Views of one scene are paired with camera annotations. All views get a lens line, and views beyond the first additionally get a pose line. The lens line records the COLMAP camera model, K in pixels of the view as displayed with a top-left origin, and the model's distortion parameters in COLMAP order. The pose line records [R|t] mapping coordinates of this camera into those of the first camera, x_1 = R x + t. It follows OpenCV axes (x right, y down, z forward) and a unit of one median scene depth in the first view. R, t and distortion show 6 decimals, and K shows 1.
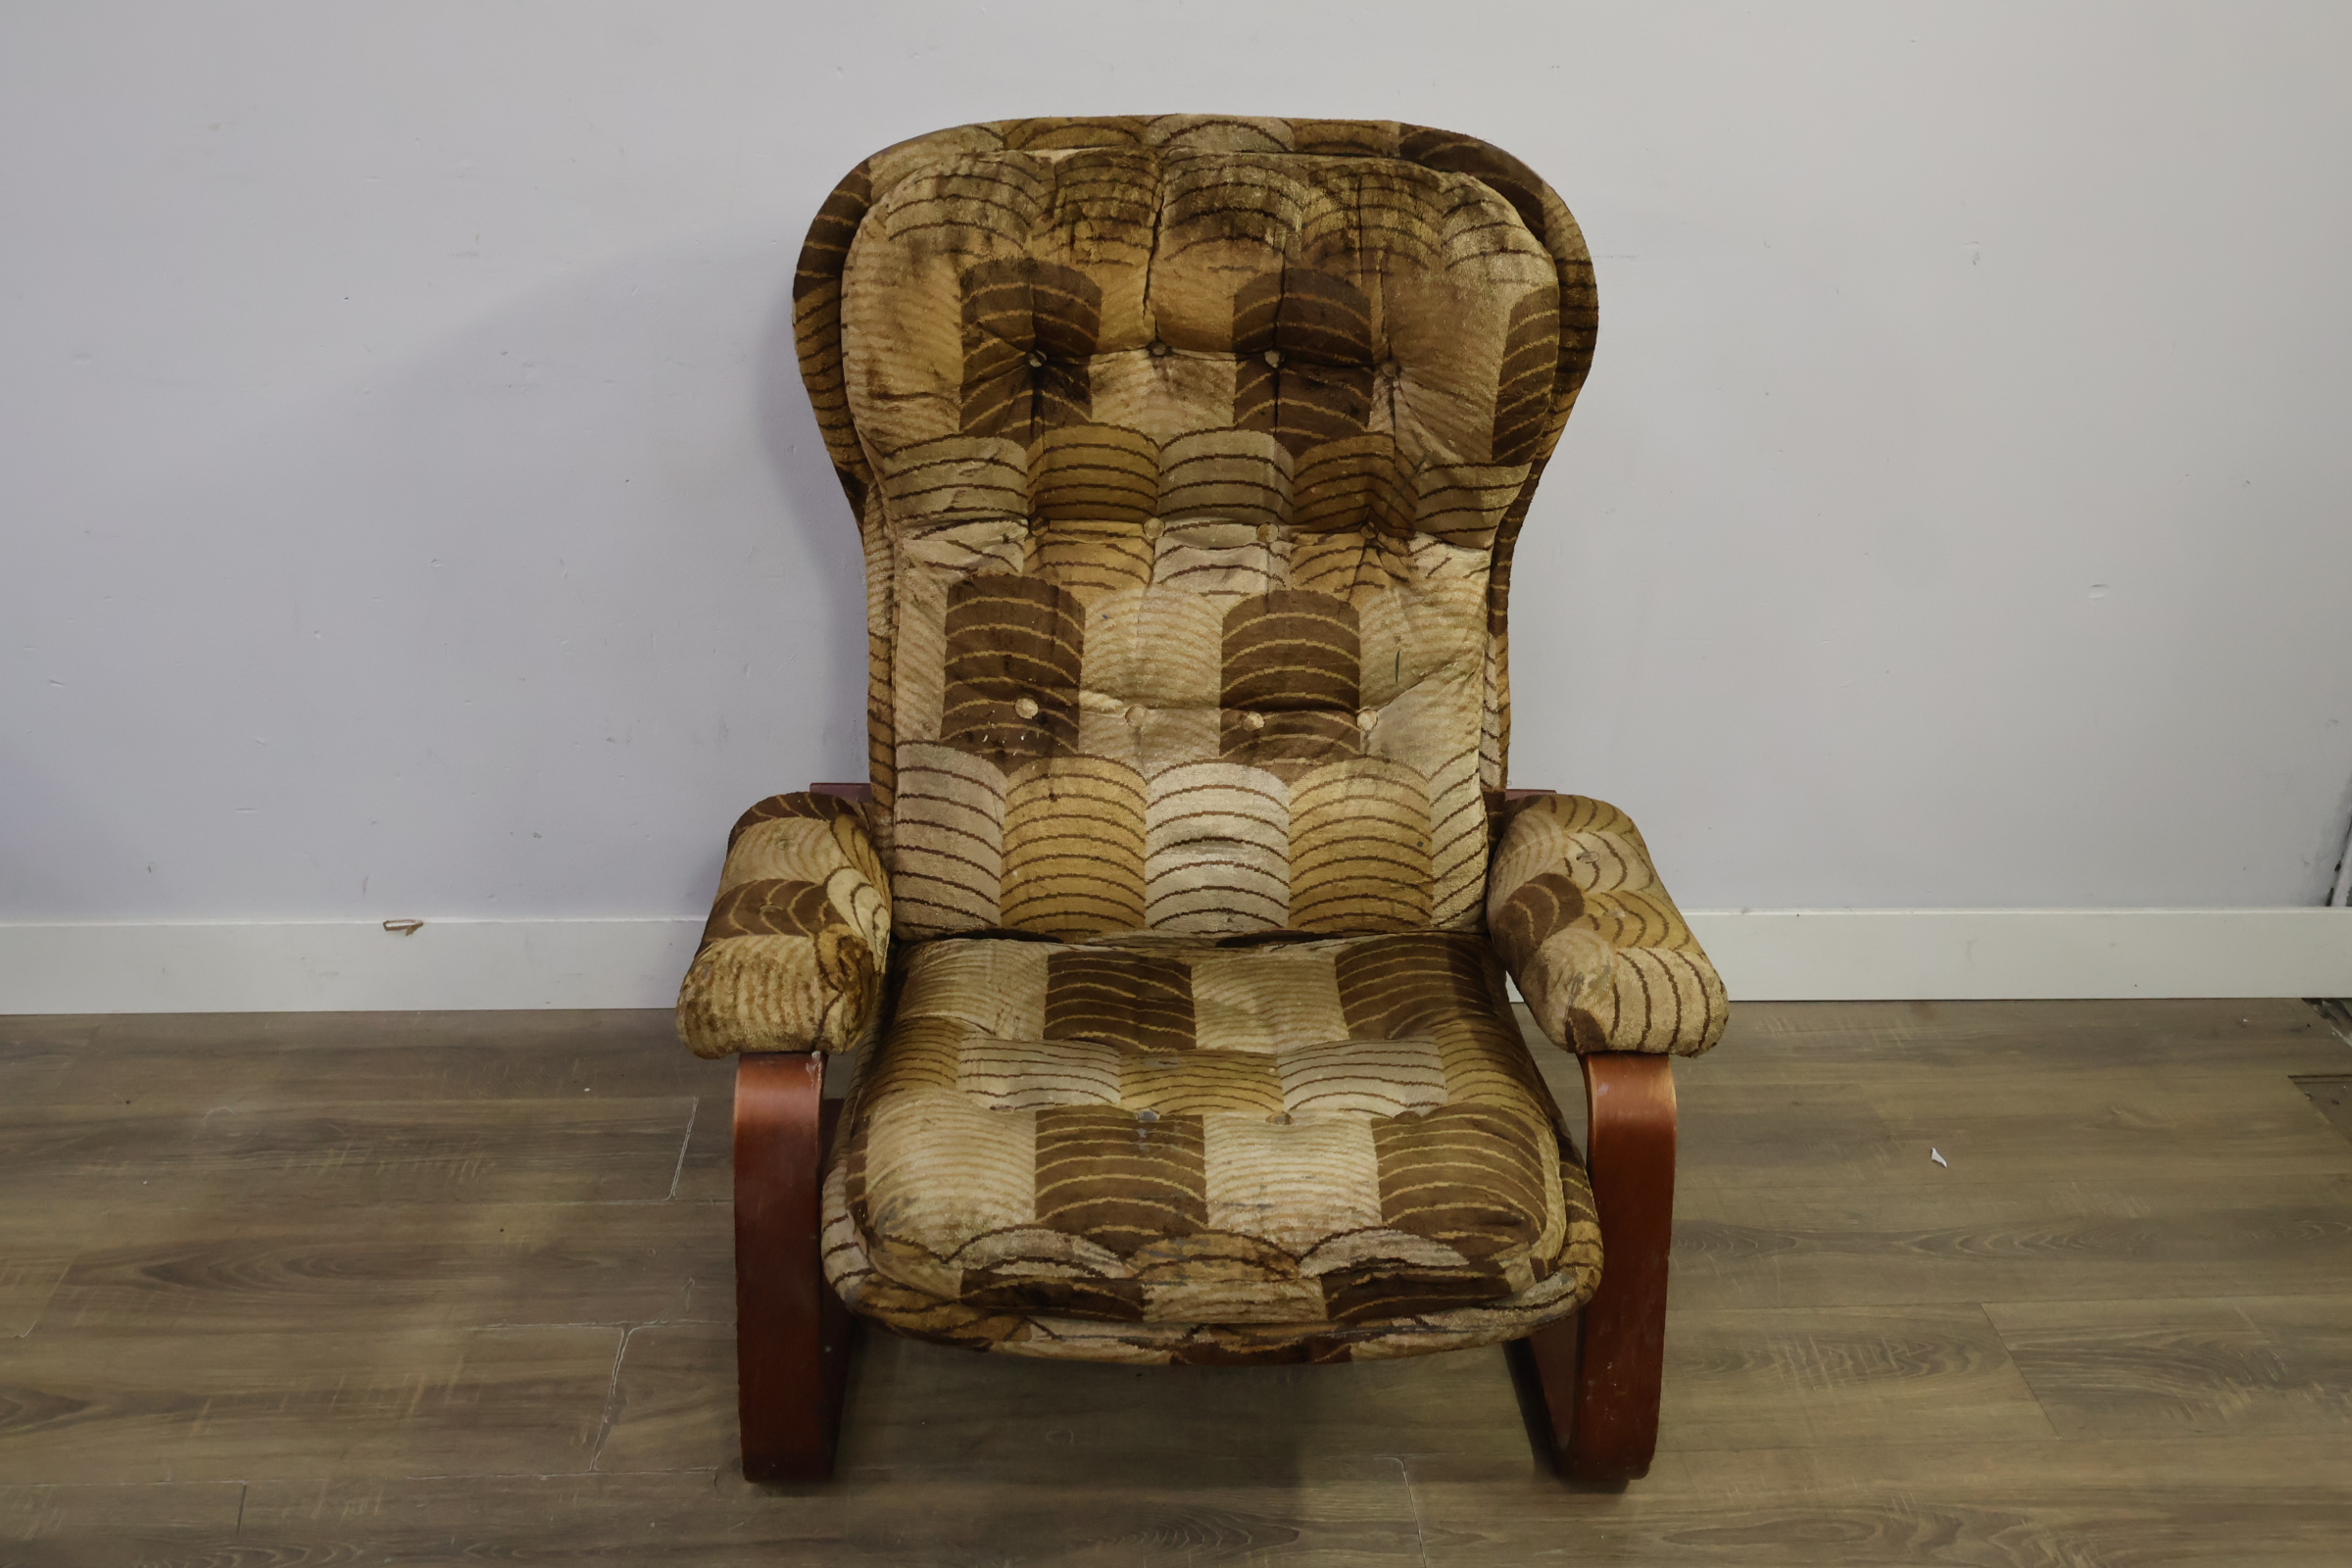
lens RADIAL K [[2313.1, 0, 1171.9], [0, 2313.1, 774.9], [0, 0, 1]] dist [-0.001050, -0.002898]
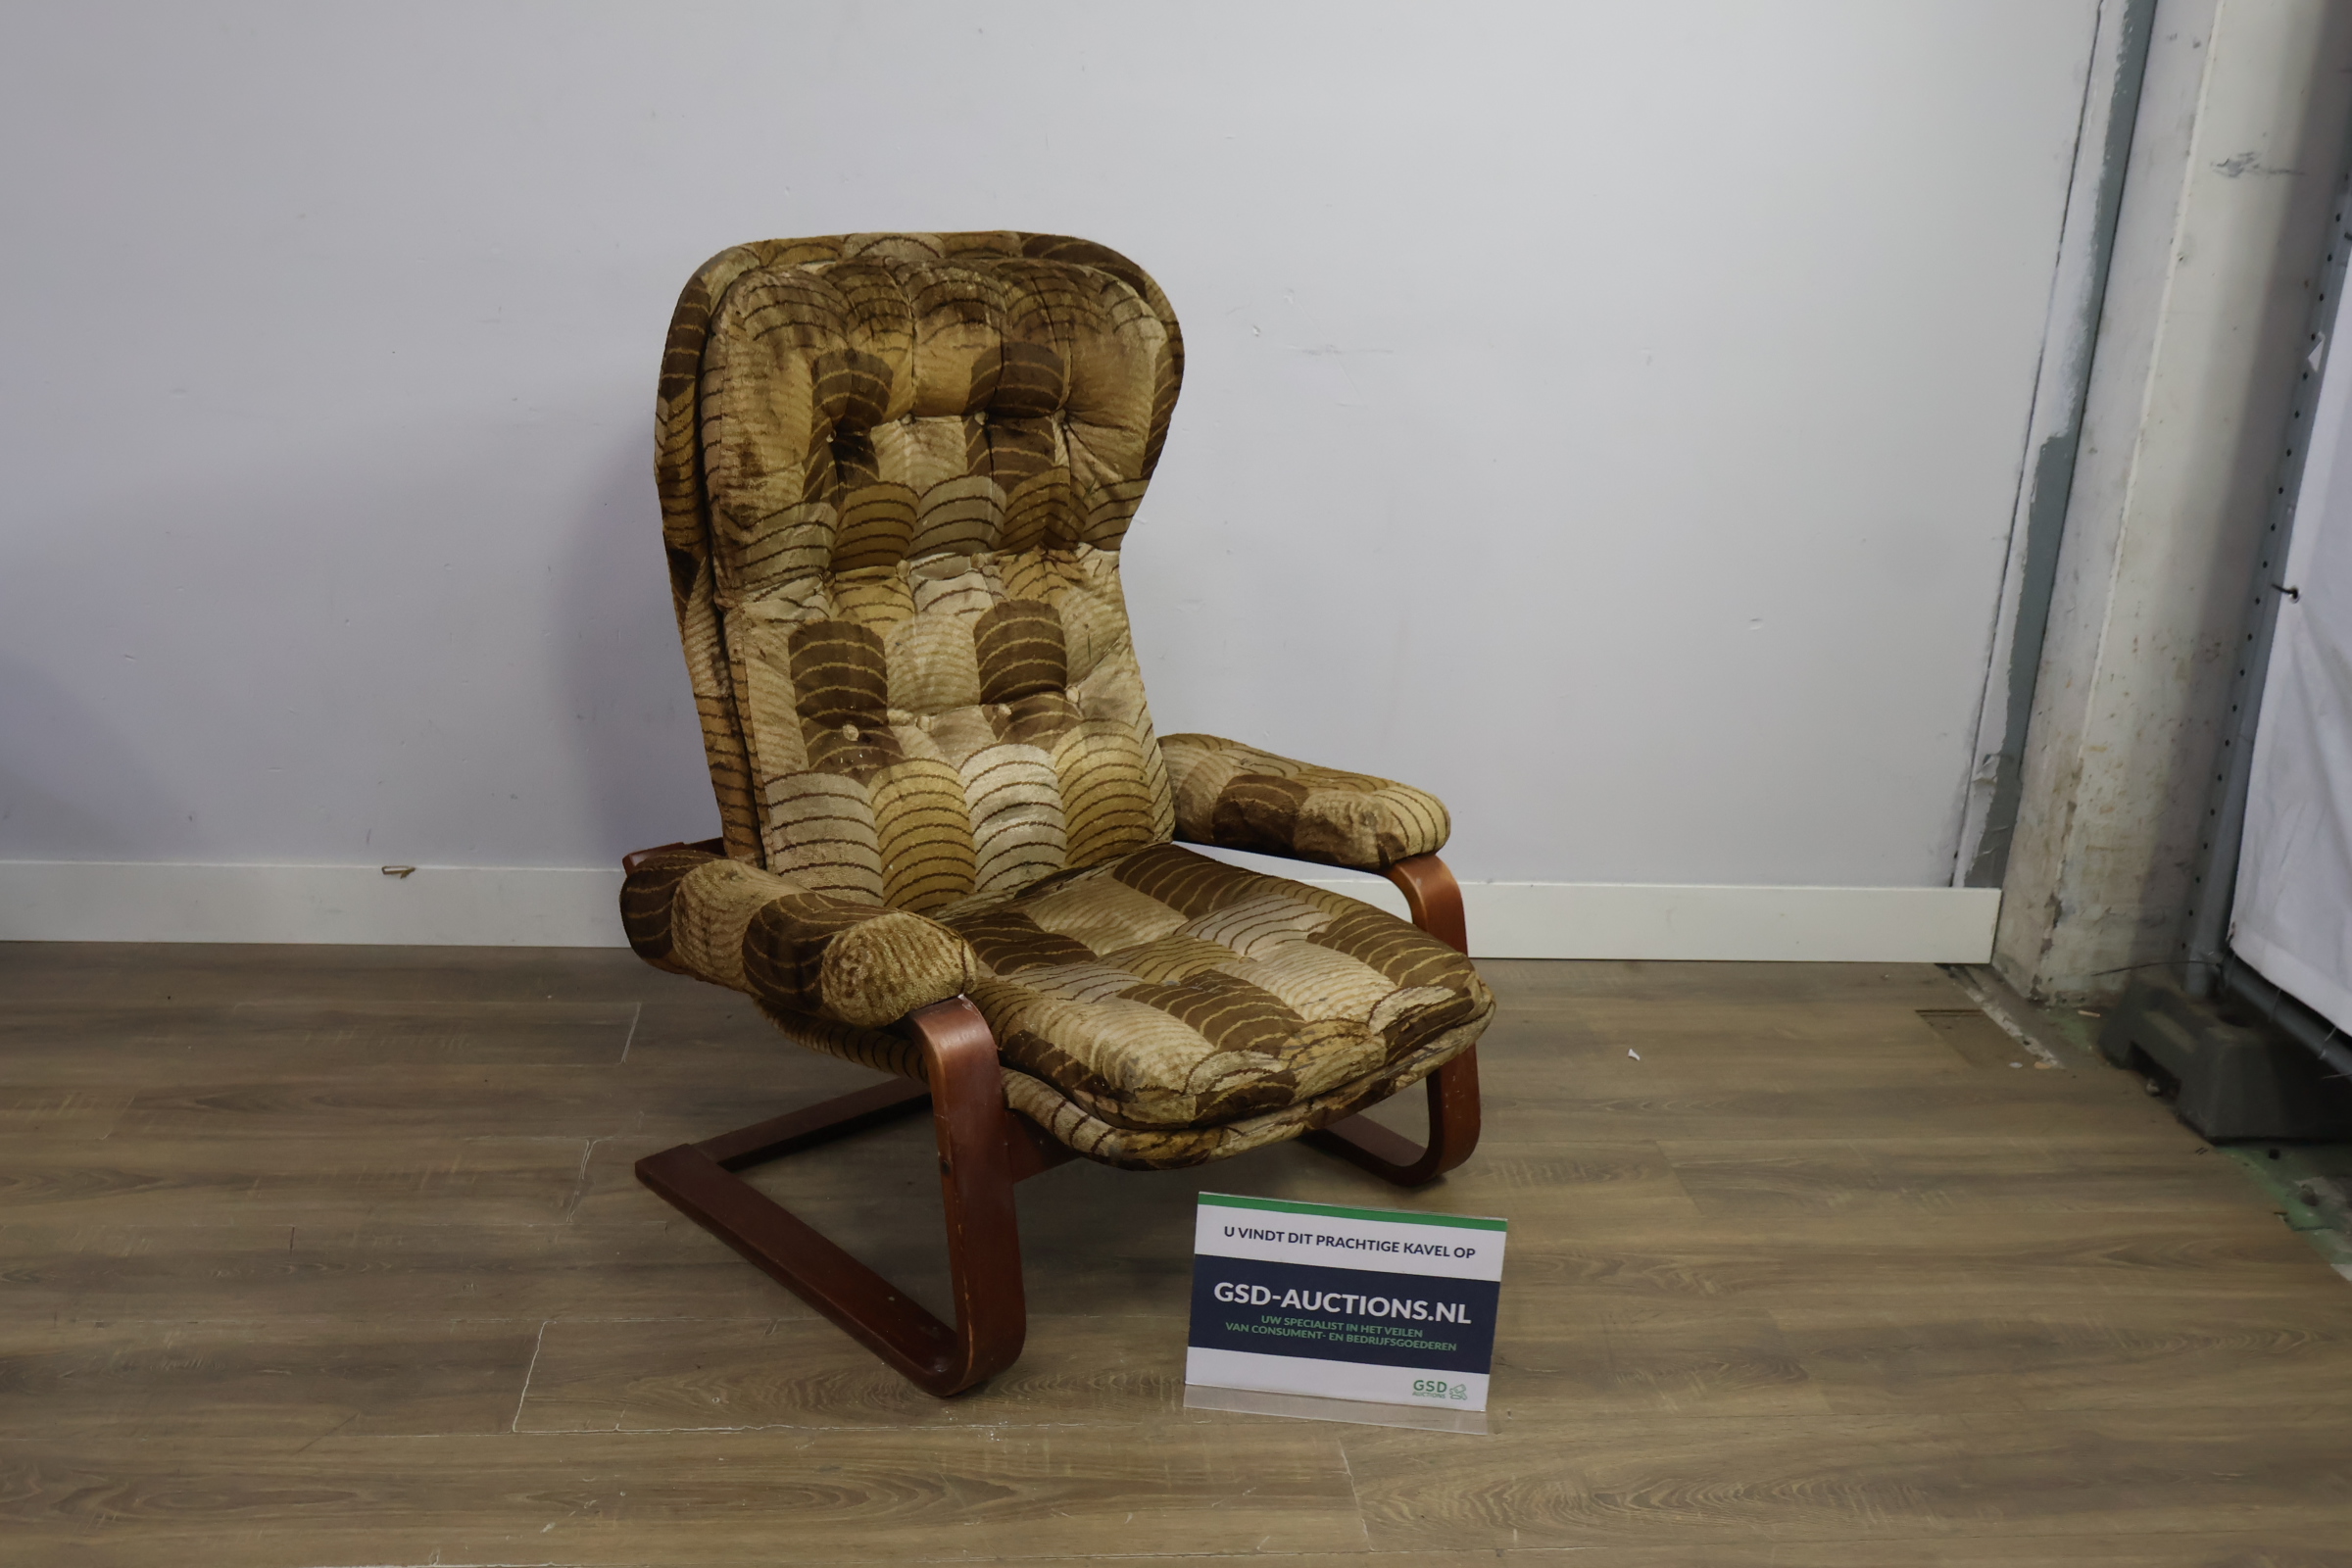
lens RADIAL K [[2319.5, 0, 1157.7], [0, 2319.5, 758.3], [0, 0, 1]] dist [-0.020197, 0.008848]
pose [[0.998387, 0.016688, 0.054272, 0.001244], [-0.010151, 0.992895, -0.118561, 0.181523], [-0.055865, 0.117818, 0.991463, -0.296761]]
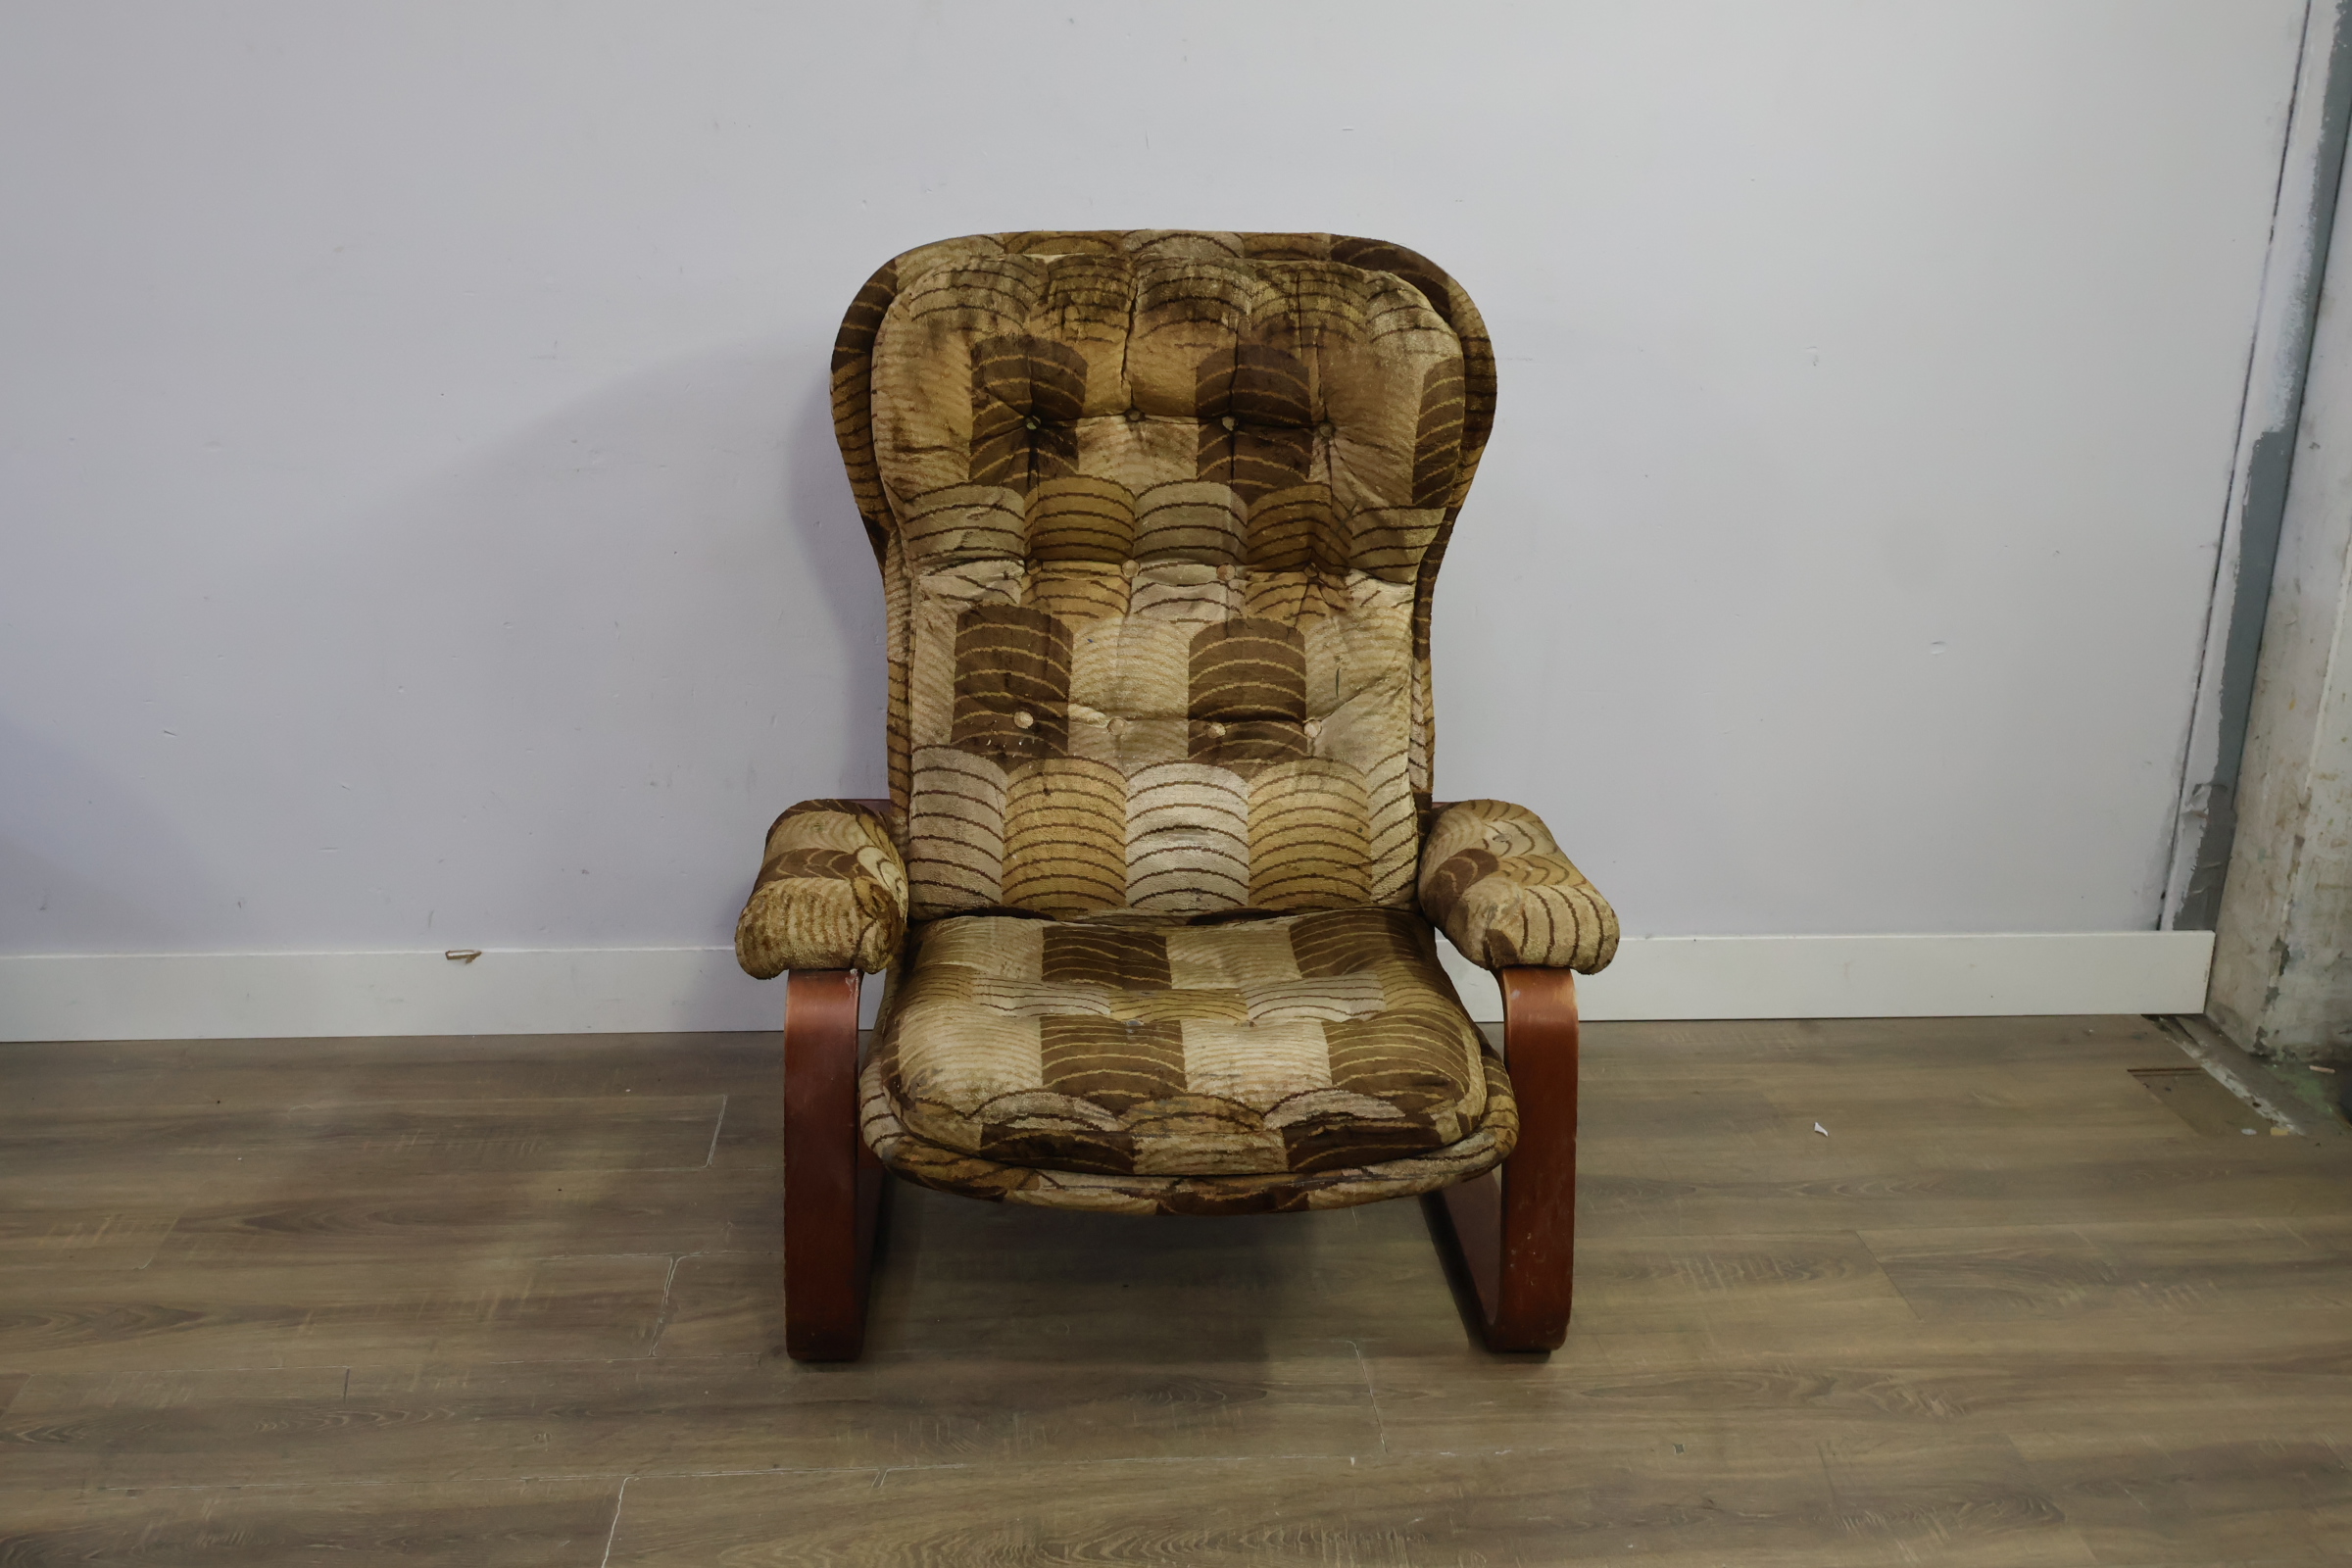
lens RADIAL K [[2314.5, 0, 1170.3], [0, 2314.5, 766.6], [0, 0, 1]] dist [-0.002667, -0.001439]
pose [[0.999717, -0.008272, 0.022324, -0.015025], [0.010985, 0.992188, -0.124265, 0.145695], [-0.021122, 0.124475, 0.991998, -0.169788]]
